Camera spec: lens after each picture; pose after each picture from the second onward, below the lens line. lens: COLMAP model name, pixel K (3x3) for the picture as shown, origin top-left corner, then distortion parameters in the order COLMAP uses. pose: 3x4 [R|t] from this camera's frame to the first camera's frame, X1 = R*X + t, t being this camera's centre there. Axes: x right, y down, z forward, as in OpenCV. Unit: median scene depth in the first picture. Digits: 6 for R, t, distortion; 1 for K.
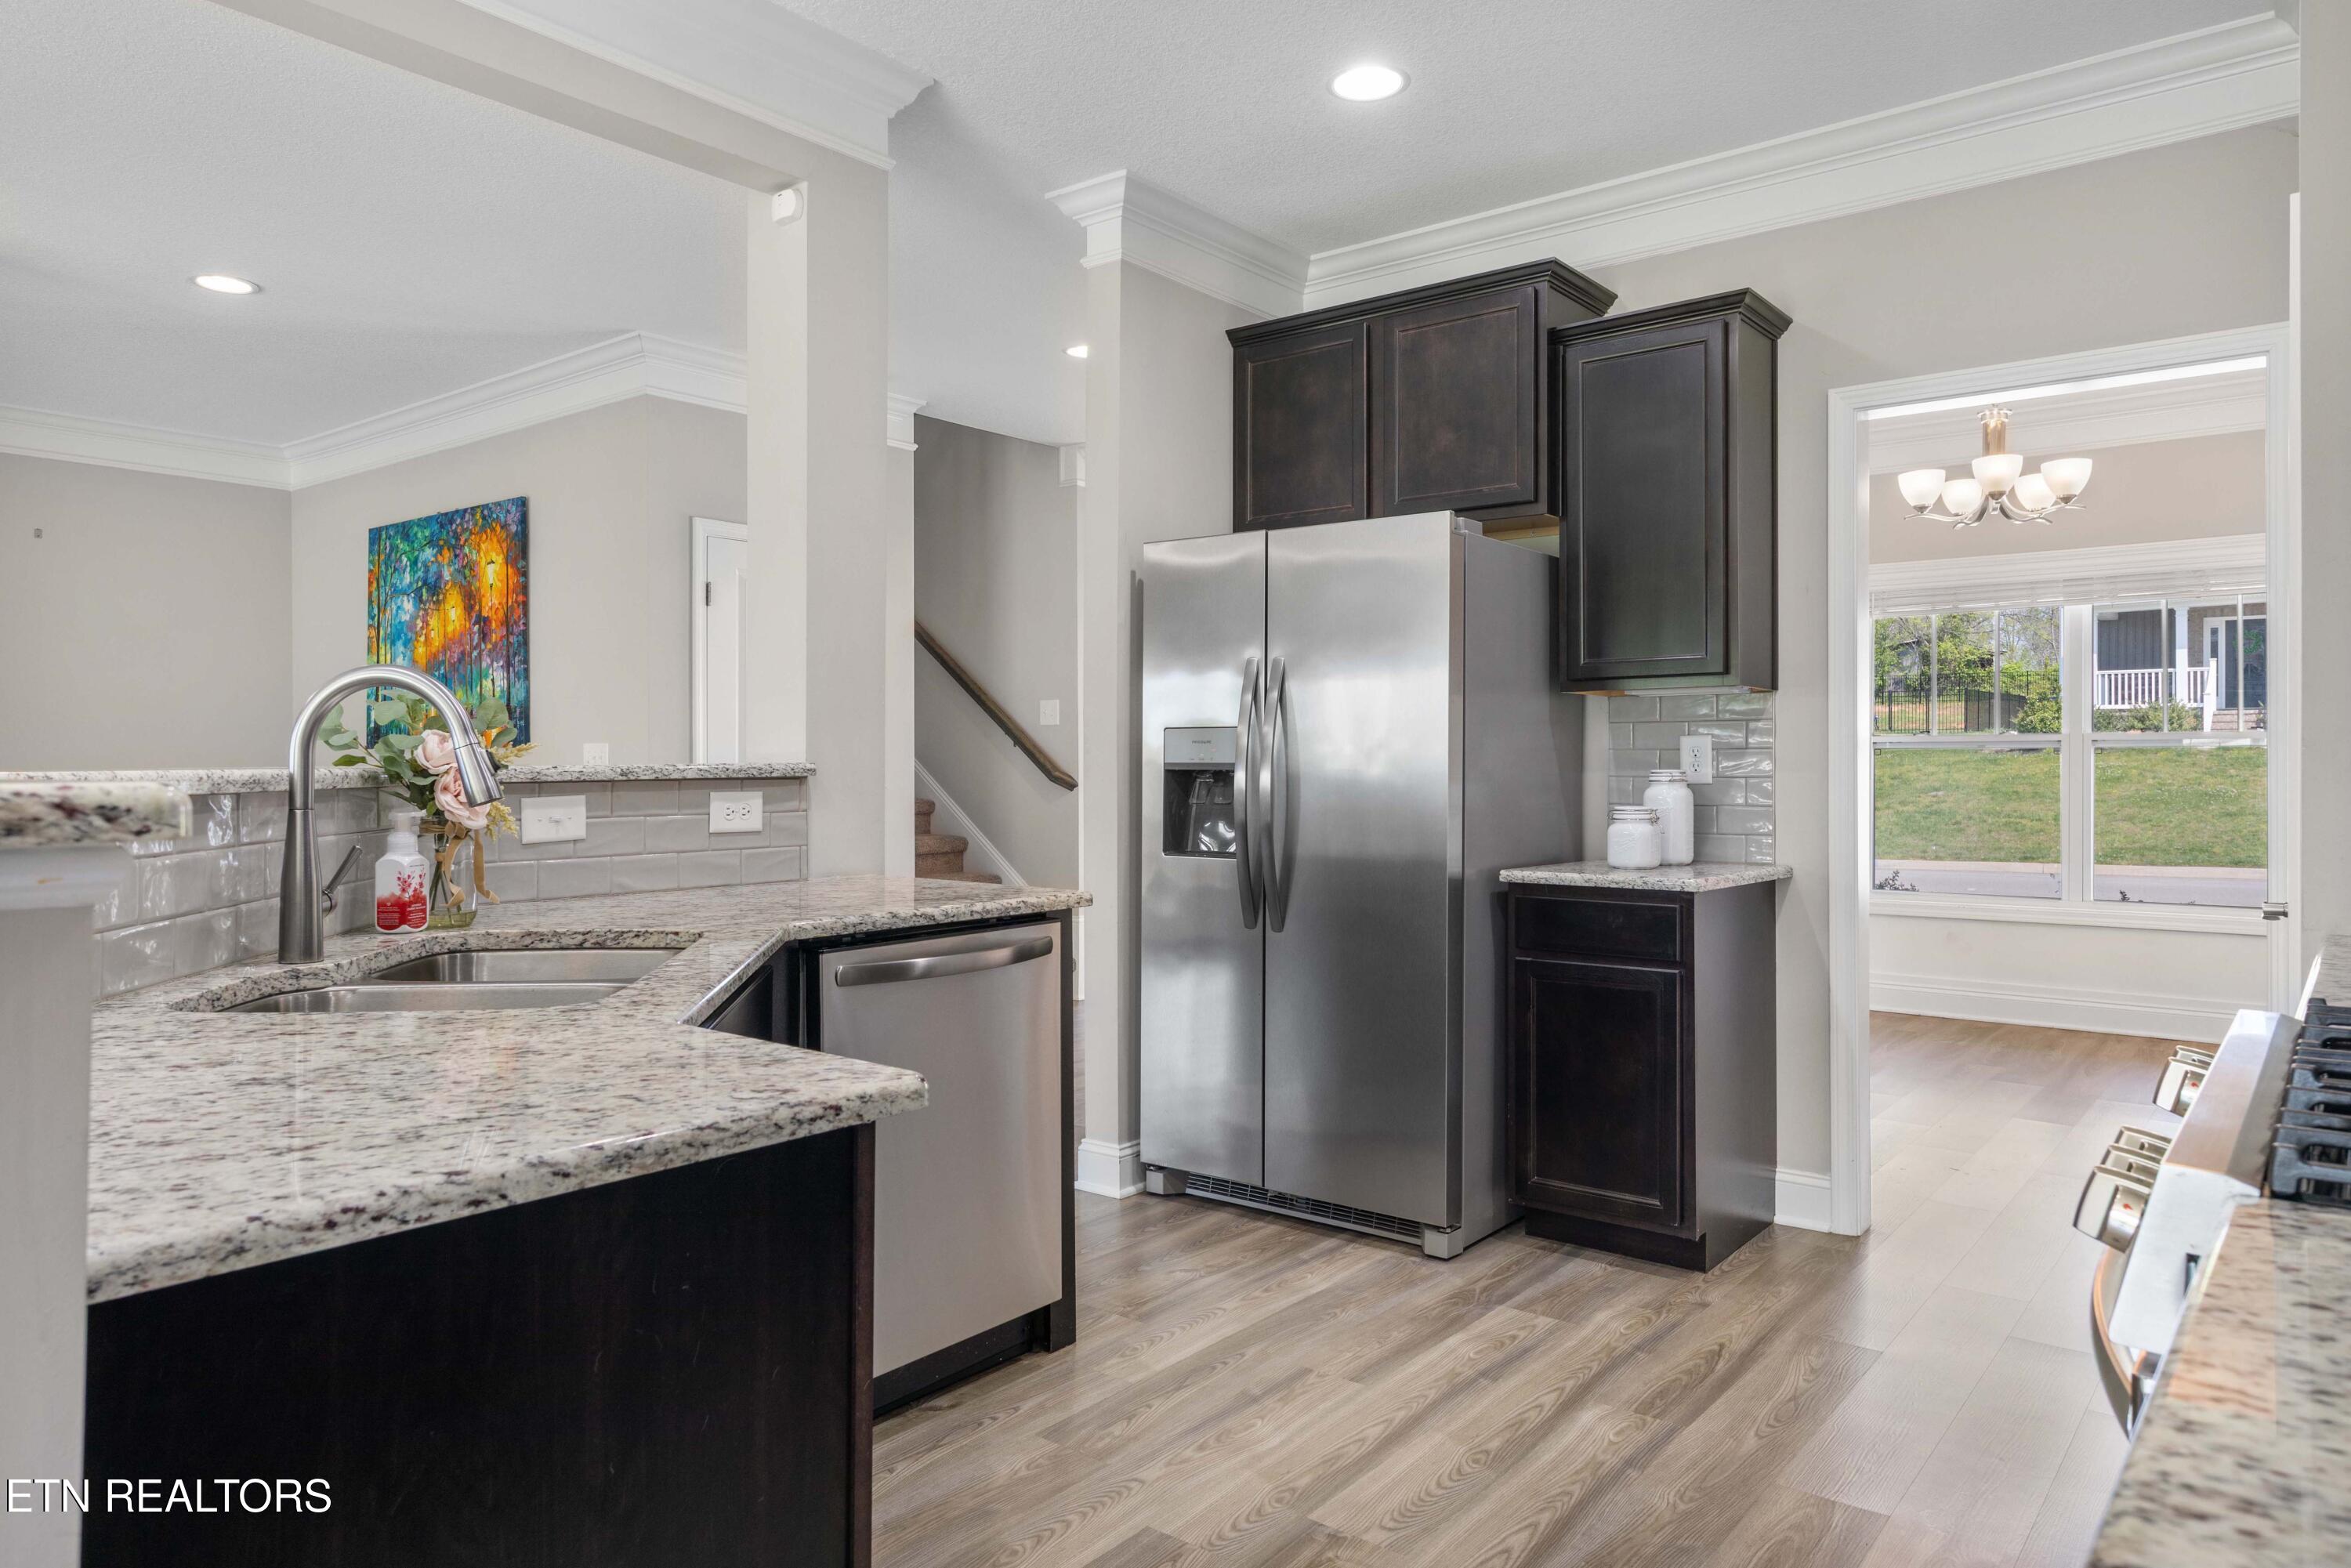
lens RADIAL K [[1510.2, 0, 1146.6], [0, 1510.2, 764.3], [0, 0, 1]] dist [0.004538, 0.001326]
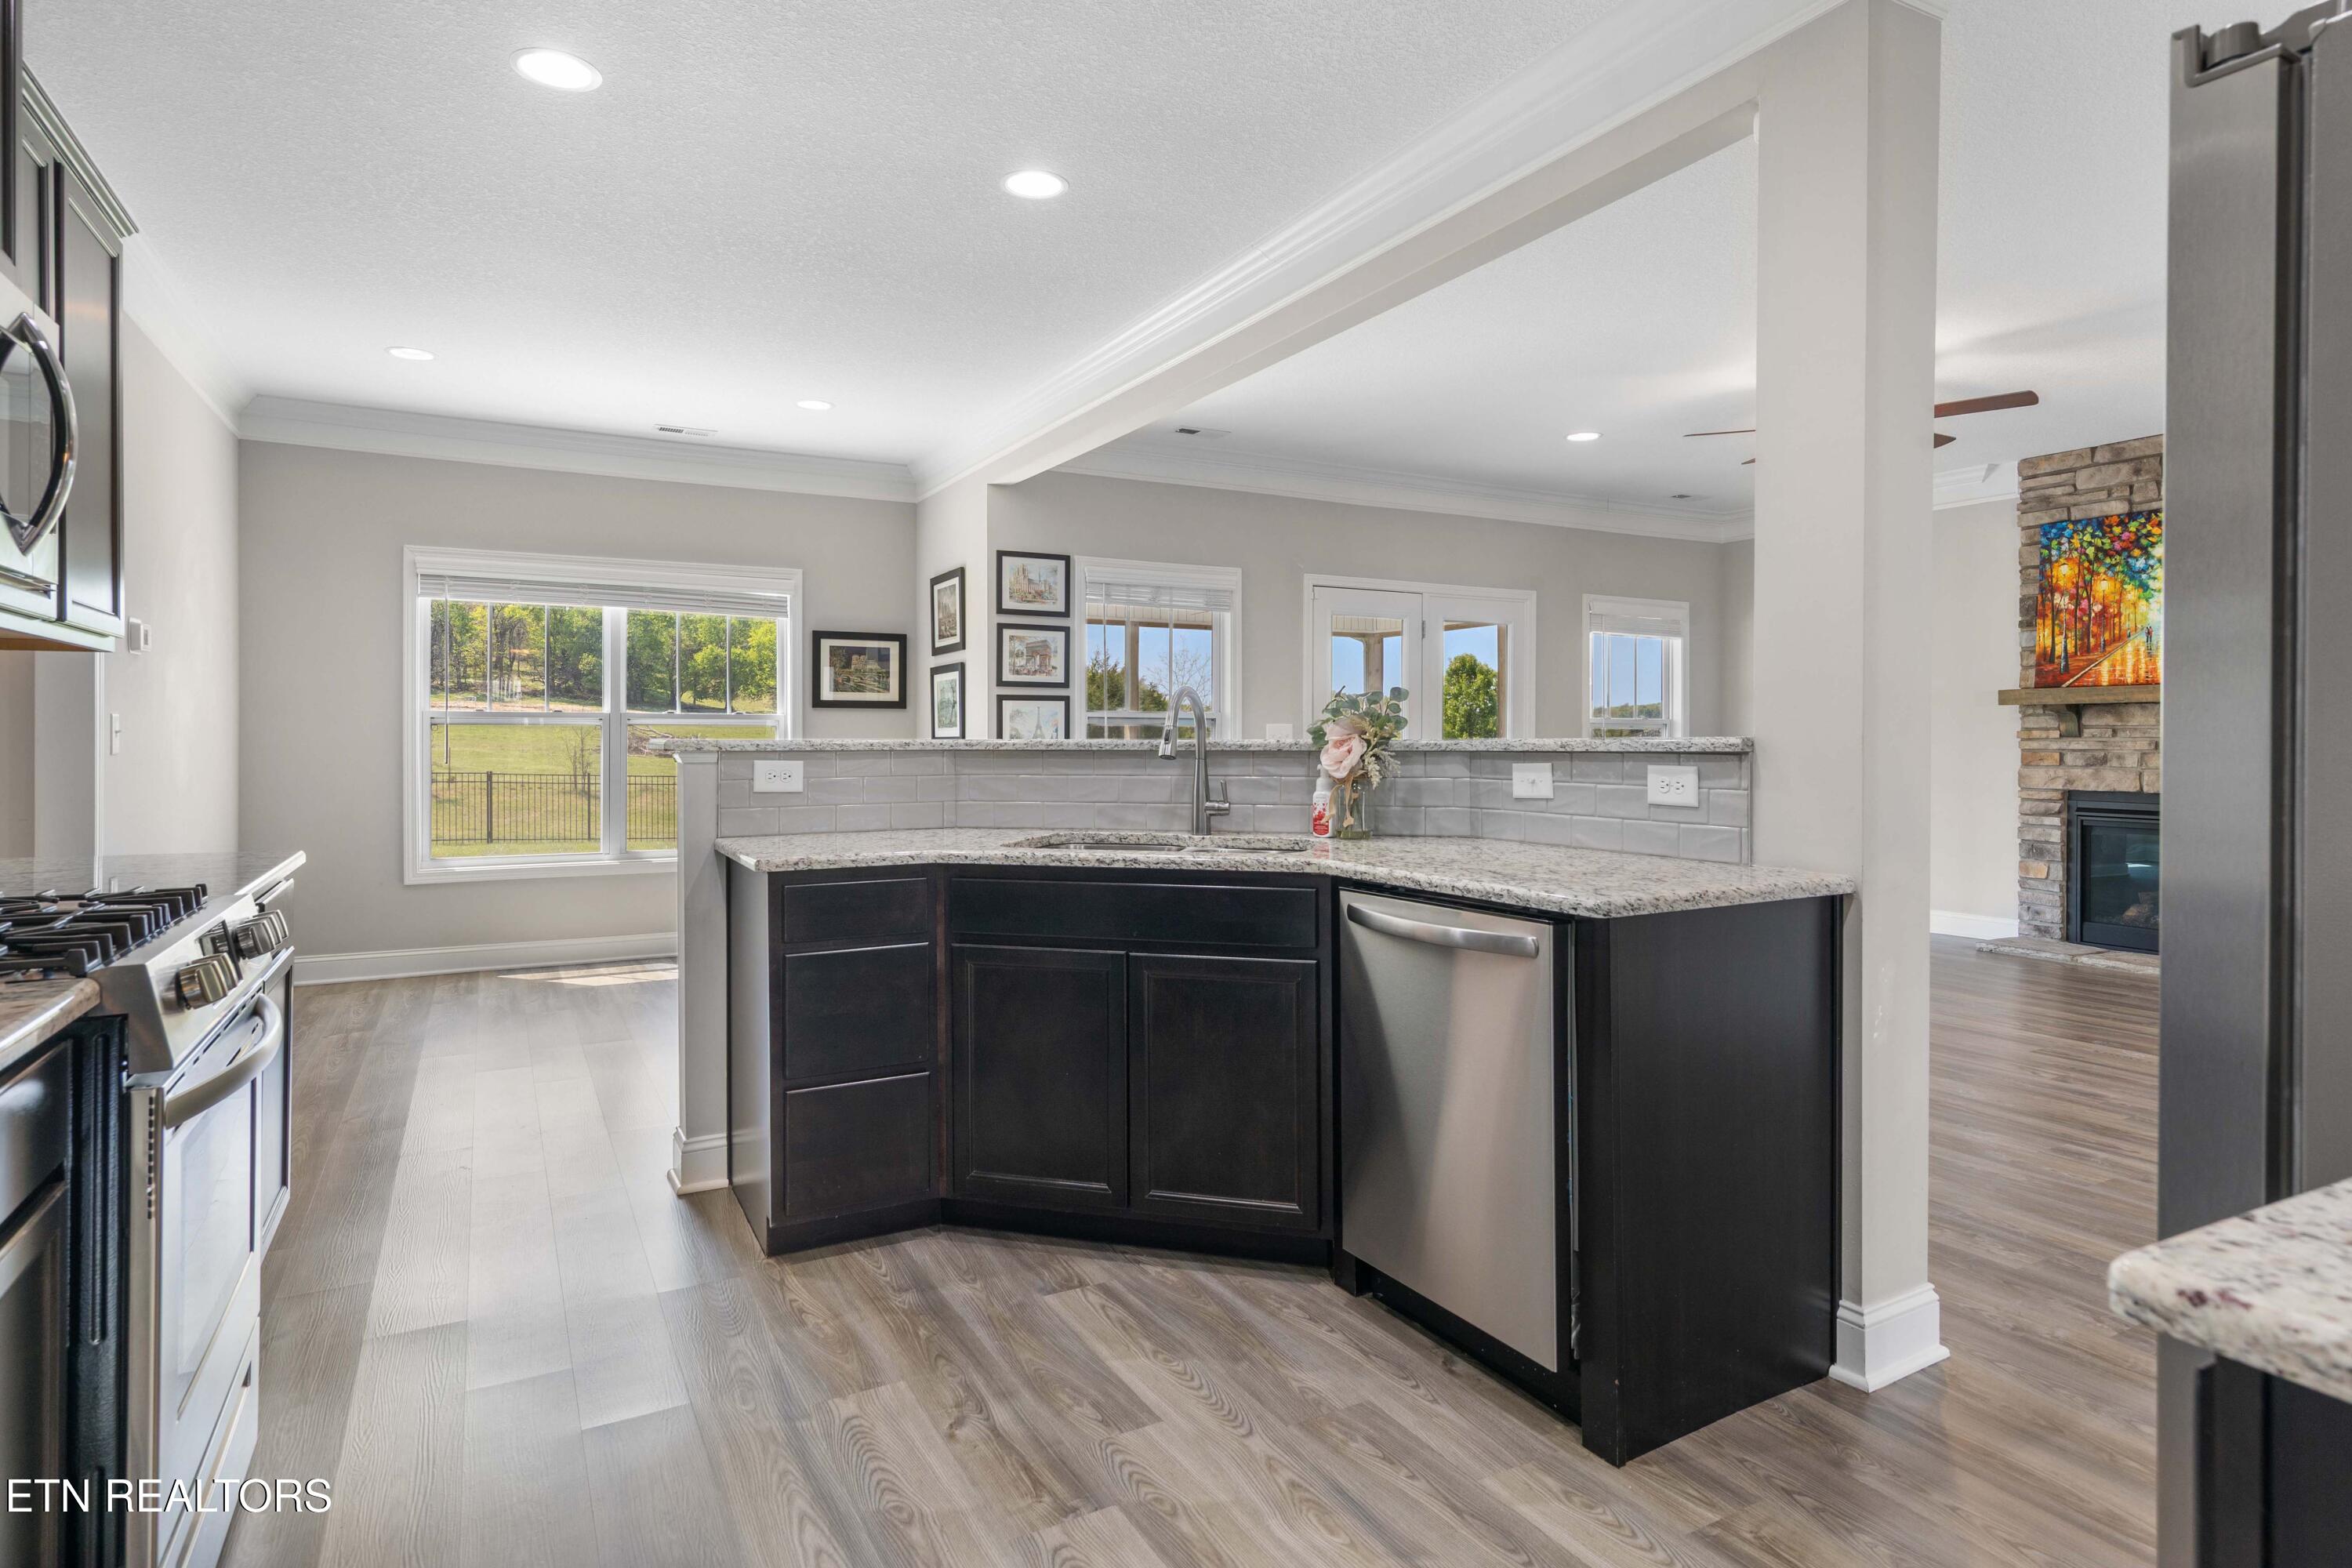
lens RADIAL K [[1266.5, 0, 1181.2], [0, 1266.5, 737.0], [0, 0, 1]] dist [0.007783, -0.001179]
pose [[-0.380070, 0.001580, -0.924956, 0.390768], [-0.001675, 0.999996, 0.002396, -0.001553], [0.924956, 0.002460, -0.380066, 0.620115]]
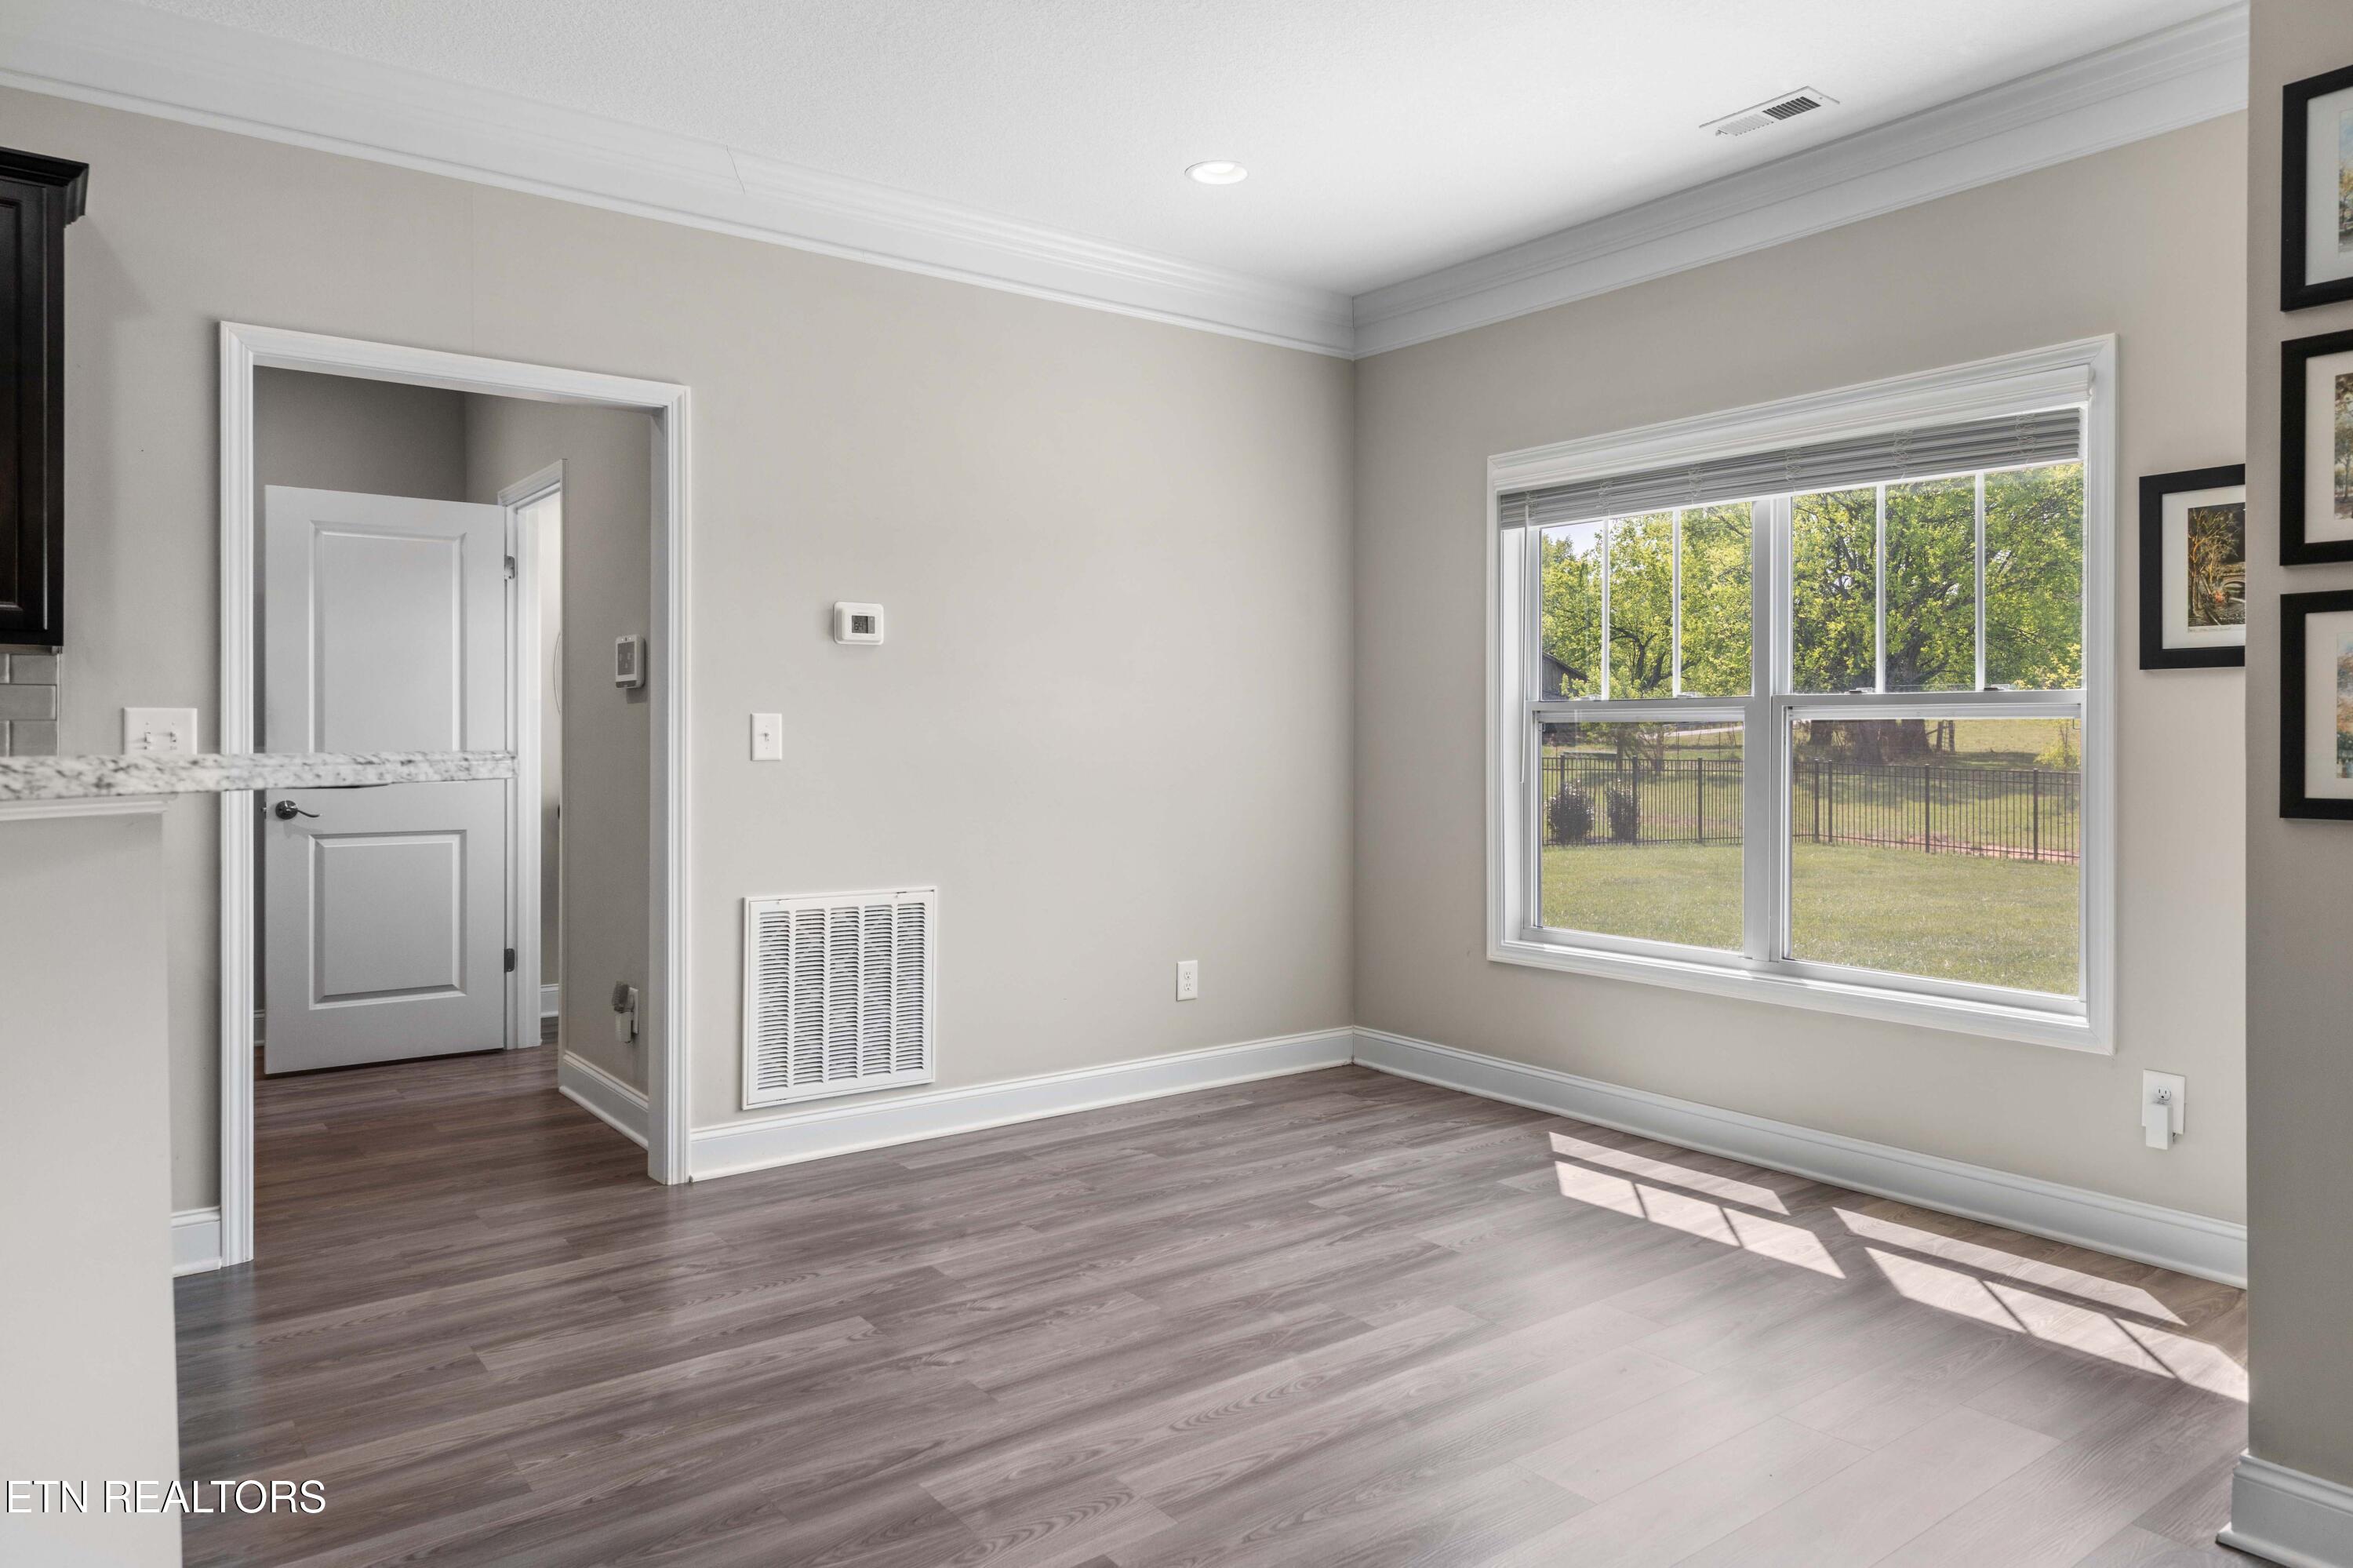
lens RADIAL K [[1511.5, 0, 1221.3], [0, 1511.5, 741.1], [0, 0, 1]] dist [-0.005667, -0.001856]
pose [[-0.975150, -0.001032, 0.221542, -0.493260], [0.000037, 0.999988, 0.004822, -0.001140], [-0.221545, 0.004710, -0.975139, 0.454708]]
